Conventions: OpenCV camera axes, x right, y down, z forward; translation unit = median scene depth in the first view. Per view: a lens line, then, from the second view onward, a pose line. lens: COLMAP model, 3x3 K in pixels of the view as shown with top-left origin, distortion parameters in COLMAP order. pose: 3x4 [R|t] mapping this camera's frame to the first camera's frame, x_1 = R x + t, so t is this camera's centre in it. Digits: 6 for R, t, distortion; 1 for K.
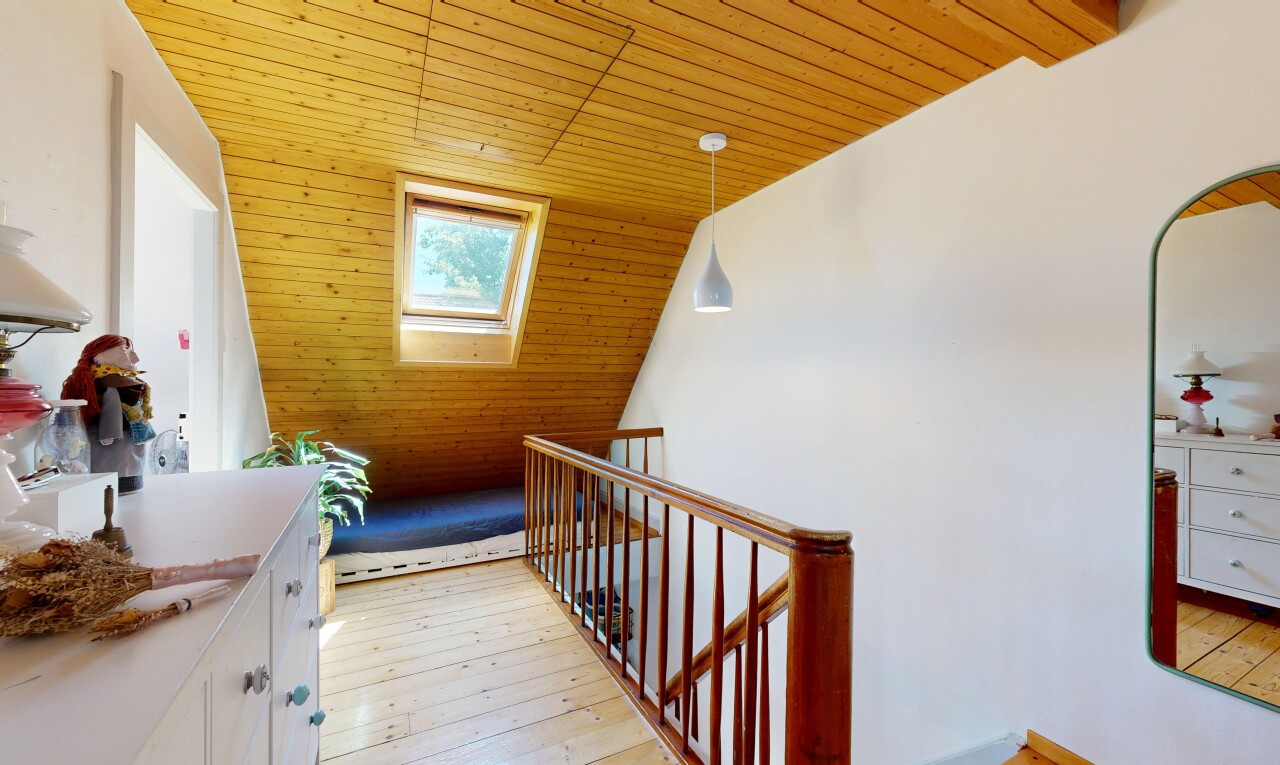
lens RADIAL K [[499.8, 0, 641.1], [0, 499.8, 384.2], [0, 0, 1]] dist [0.000589, -0.000140]
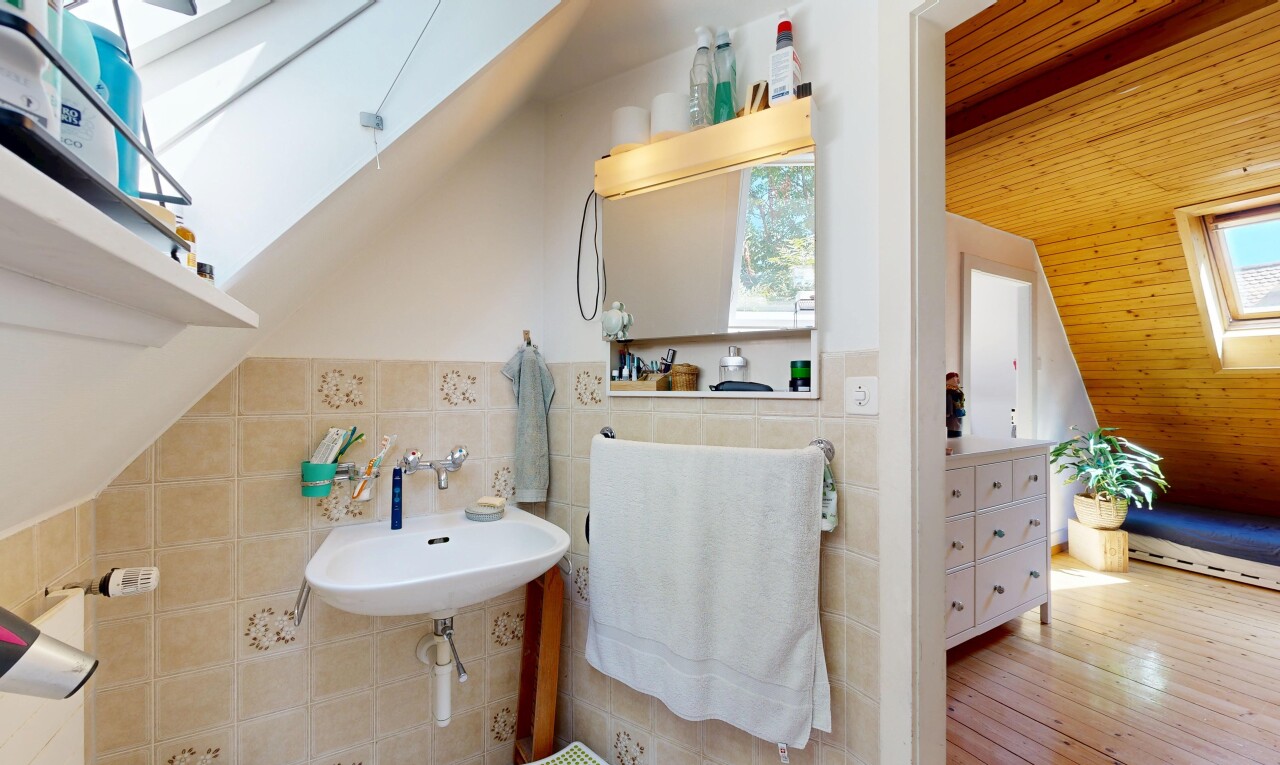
lens RADIAL K [[499.8, 0, 641.1], [0, 499.8, 384.2], [0, 0, 1]] dist [0.000589, -0.000140]
pose [[0.055297, -0.004204, -0.998461, 0.554611], [0.000173, 0.999991, -0.004201, -0.013631], [0.998470, 0.000059, 0.055298, -0.277166]]
